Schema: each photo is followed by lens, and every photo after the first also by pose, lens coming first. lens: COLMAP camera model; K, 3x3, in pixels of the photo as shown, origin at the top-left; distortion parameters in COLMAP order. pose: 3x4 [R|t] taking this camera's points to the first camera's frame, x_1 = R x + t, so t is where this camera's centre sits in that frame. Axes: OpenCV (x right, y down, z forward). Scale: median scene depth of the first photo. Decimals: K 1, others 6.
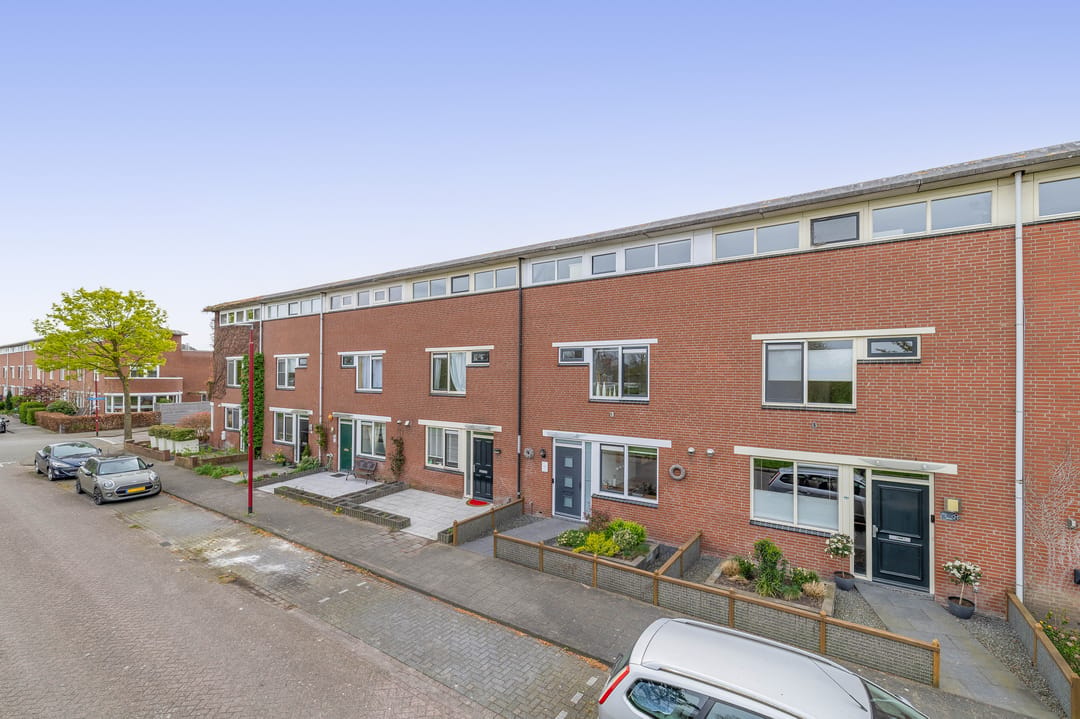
lens RADIAL K [[451.9, 0, 536.2], [0, 451.9, 388.2], [0, 0, 1]] dist [0.000765, 0.000084]
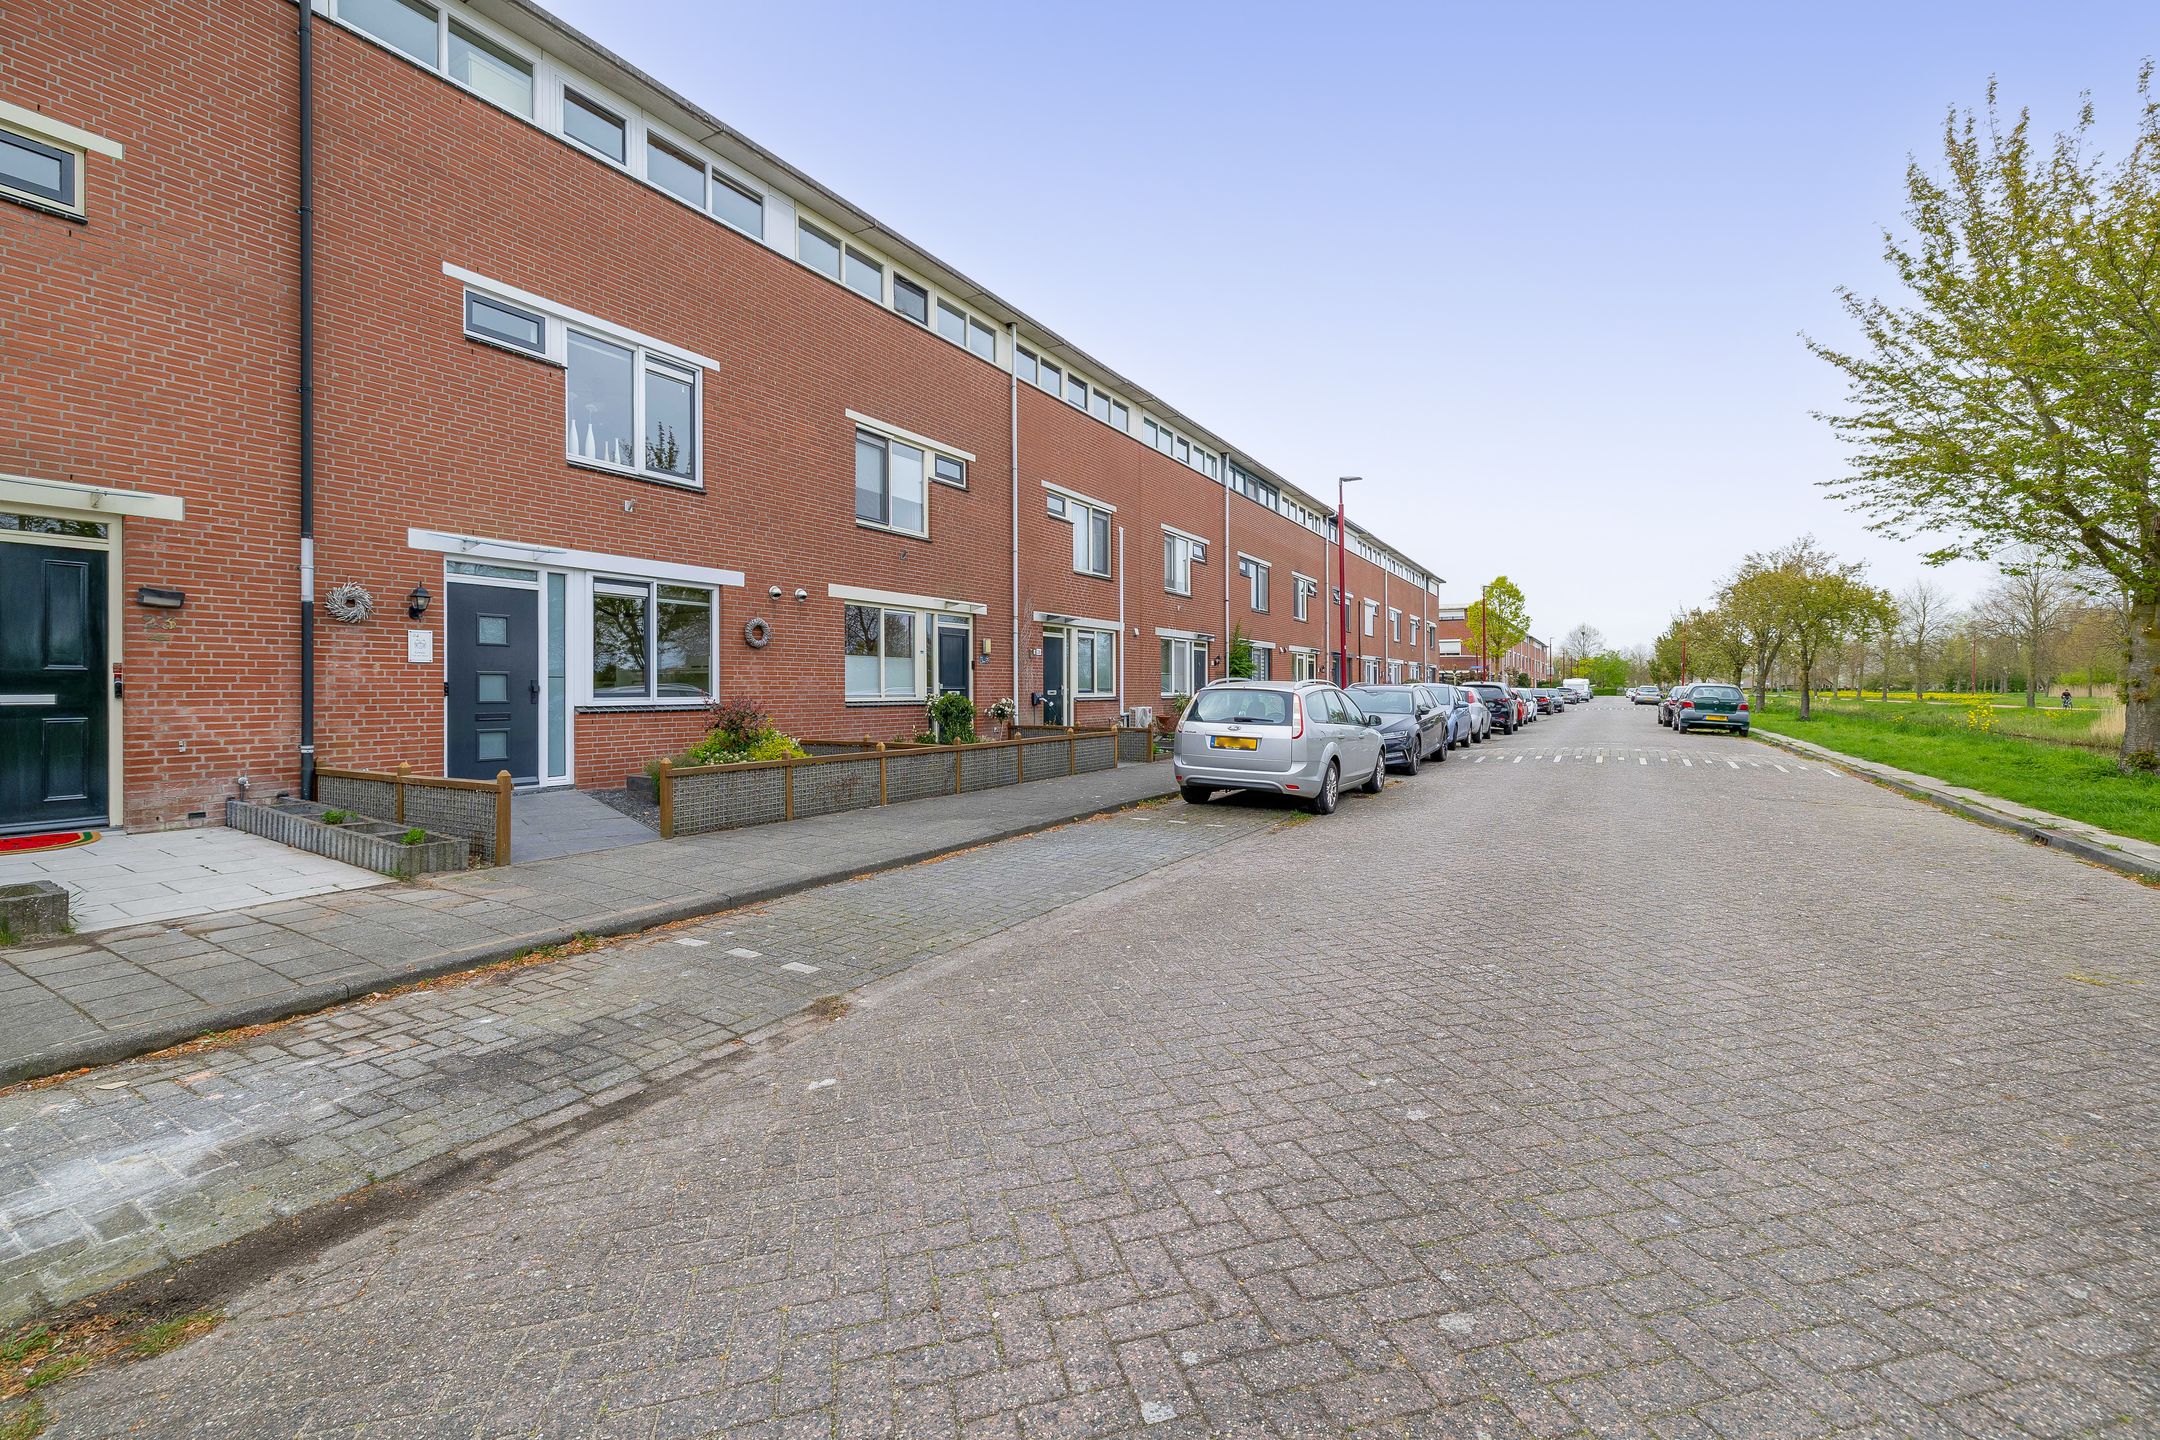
lens RADIAL K [[907.8, 0, 1075.6], [0, 907.8, 712.9], [0, 0, 1]] dist [0.001165, 0.000164]
pose [[-0.053135, -0.038101, 0.997860, -0.646476], [0.023428, 0.998949, 0.039390, 0.207402], [-0.998312, 0.025471, -0.052186, 0.579328]]
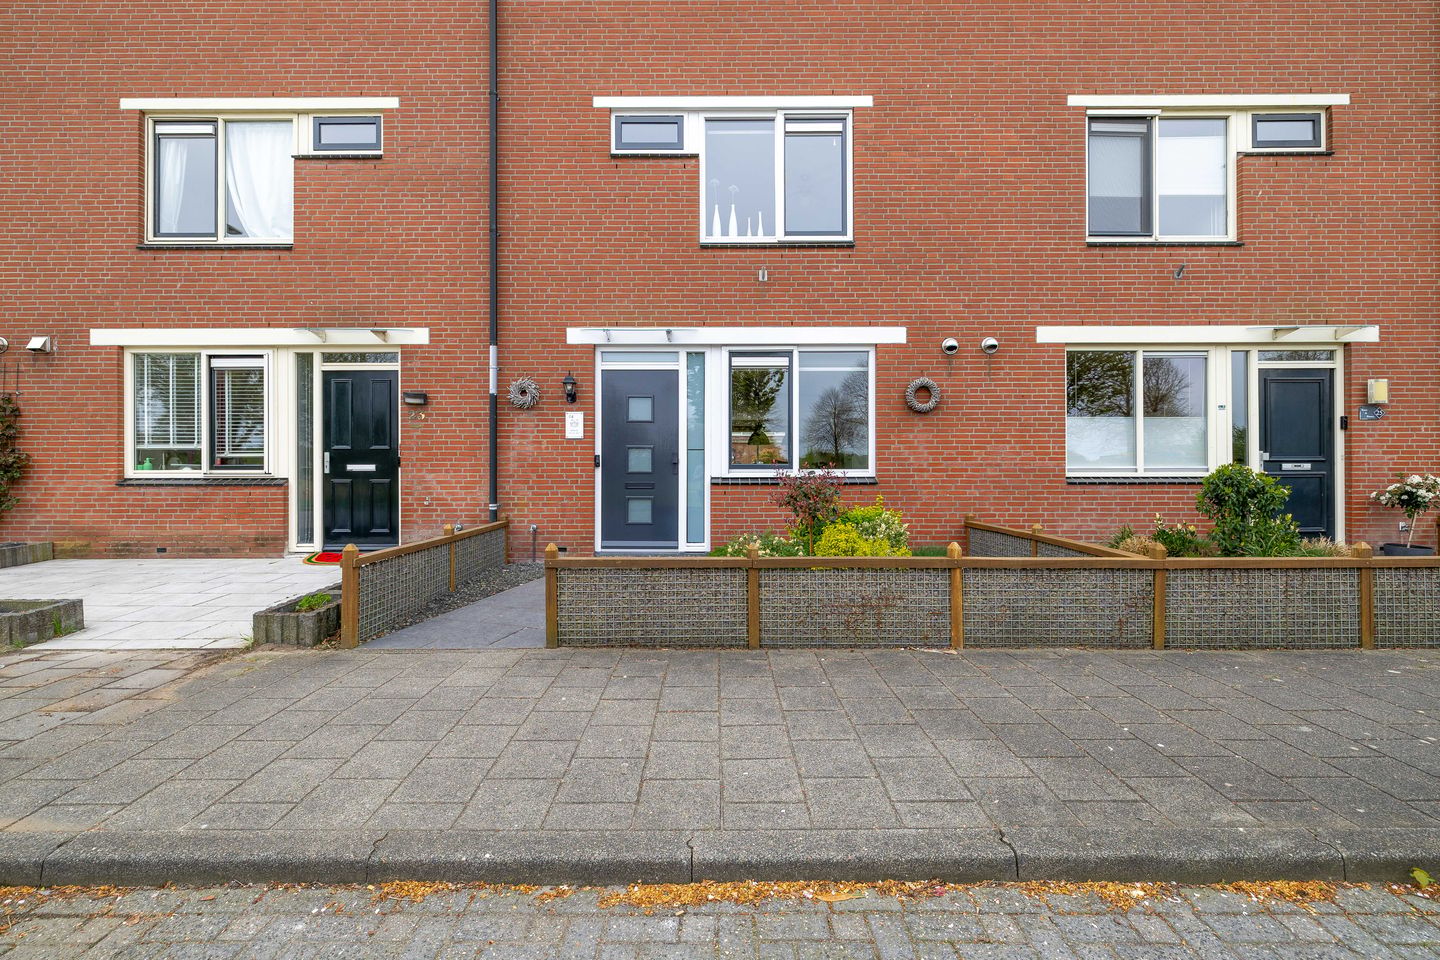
lens RADIAL K [[613.6, 0, 715.8], [0, 613.6, 466.2], [0, 0, 1]] dist [0.000133, 0.000015]
pose [[0.834716, -0.014404, 0.550493, -0.166890], [0.024041, 0.999658, -0.010297, 0.217669], [-0.550156, 0.021830, 0.834776, 0.509103]]
